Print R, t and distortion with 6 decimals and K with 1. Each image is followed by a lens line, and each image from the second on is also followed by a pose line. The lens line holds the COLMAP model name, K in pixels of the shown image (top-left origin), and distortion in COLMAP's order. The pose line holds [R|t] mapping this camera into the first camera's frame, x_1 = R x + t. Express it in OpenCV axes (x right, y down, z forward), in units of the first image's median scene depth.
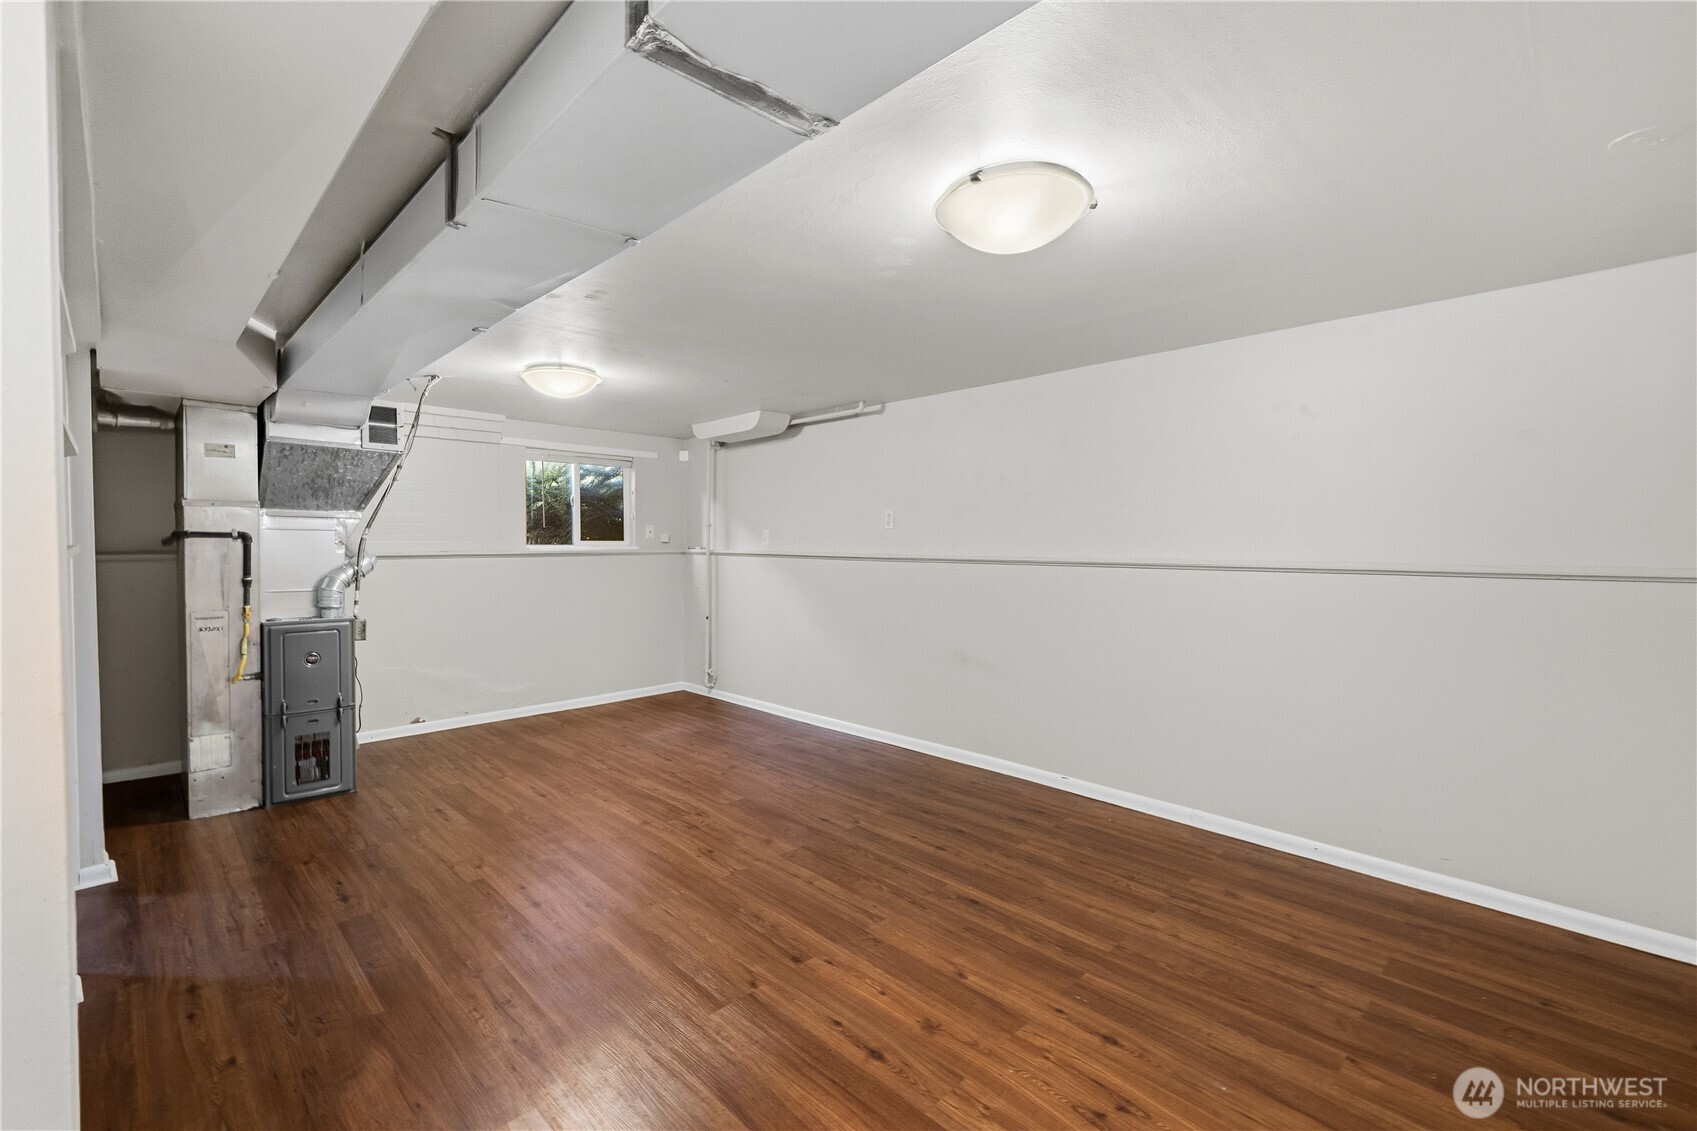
lens RADIAL K [[720.2, 0, 851.0], [0, 720.2, 551.0], [0, 0, 1]] dist [-0.003485, 0.000151]
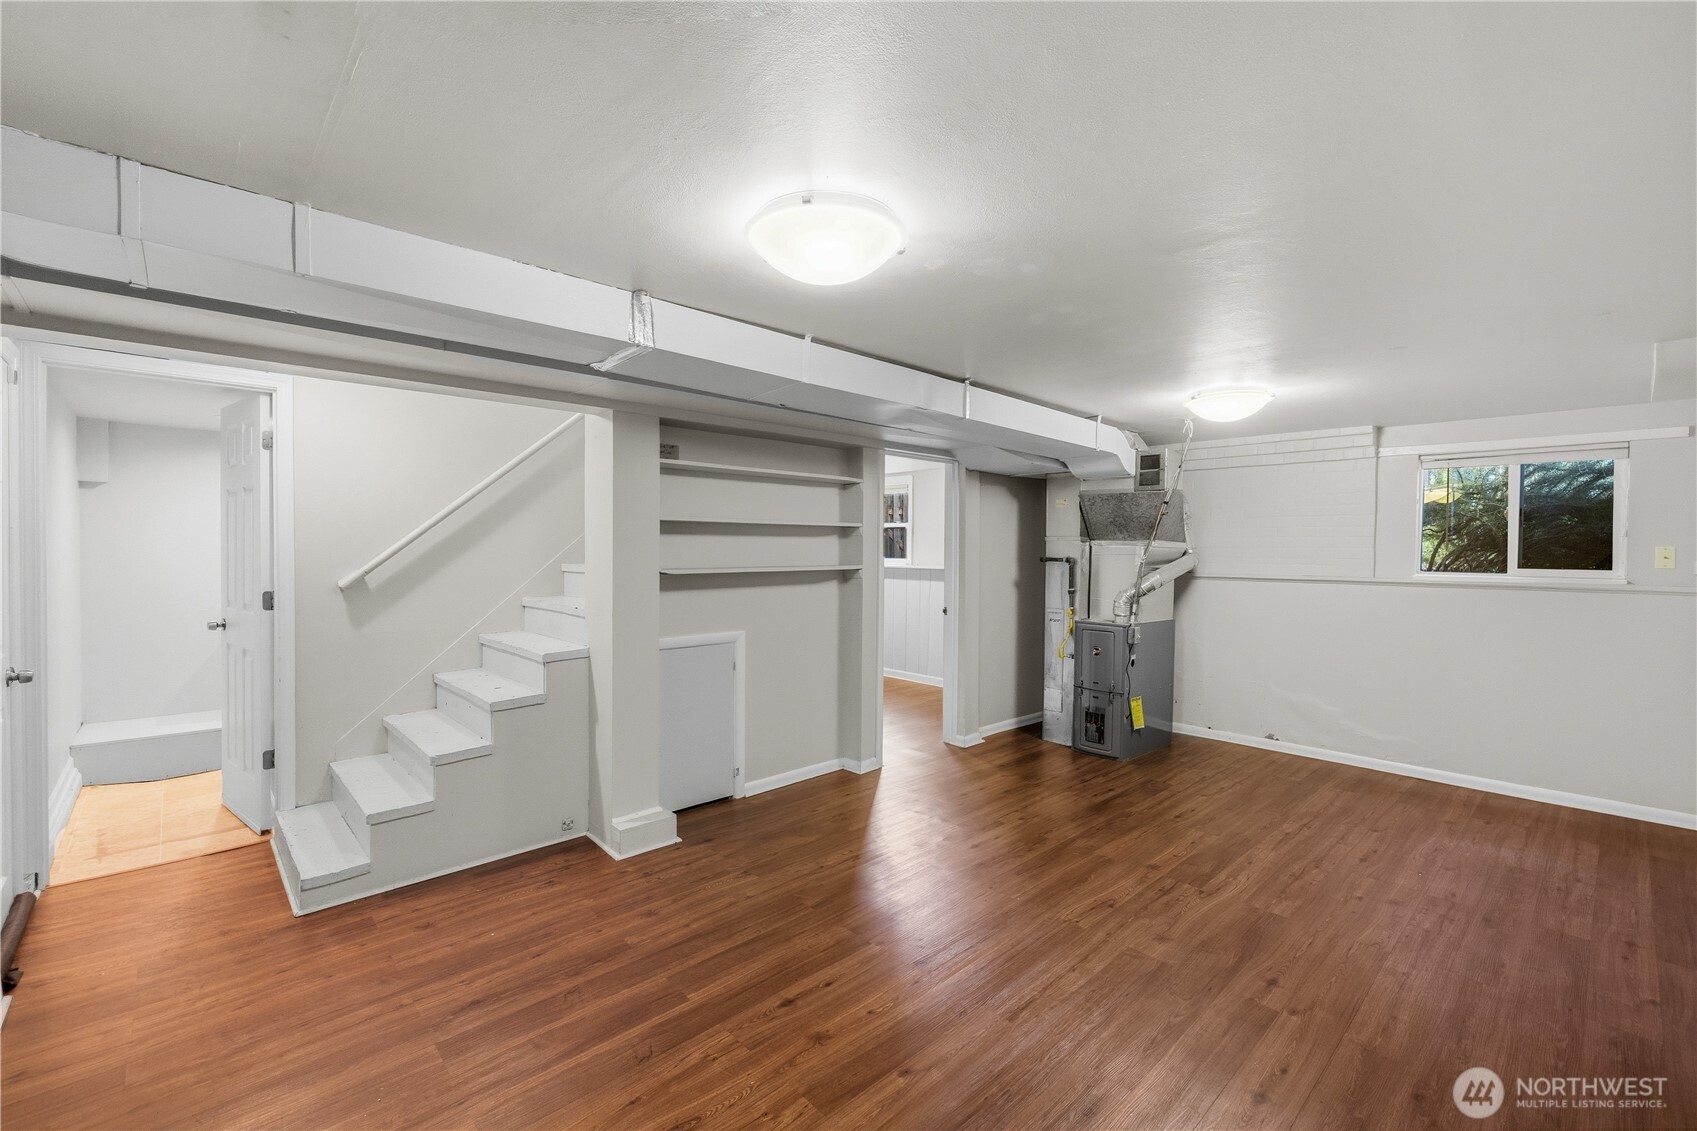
lens RADIAL K [[720.2, 0, 850.2], [0, 720.2, 565.0], [0, 0, 1]] dist [-0.003485, 0.000151]
pose [[-0.030293, 0.019981, -0.999341, 0.630682], [-0.020351, 0.999581, 0.020603, -0.032300], [0.999334, 0.020961, -0.029873, 0.579515]]
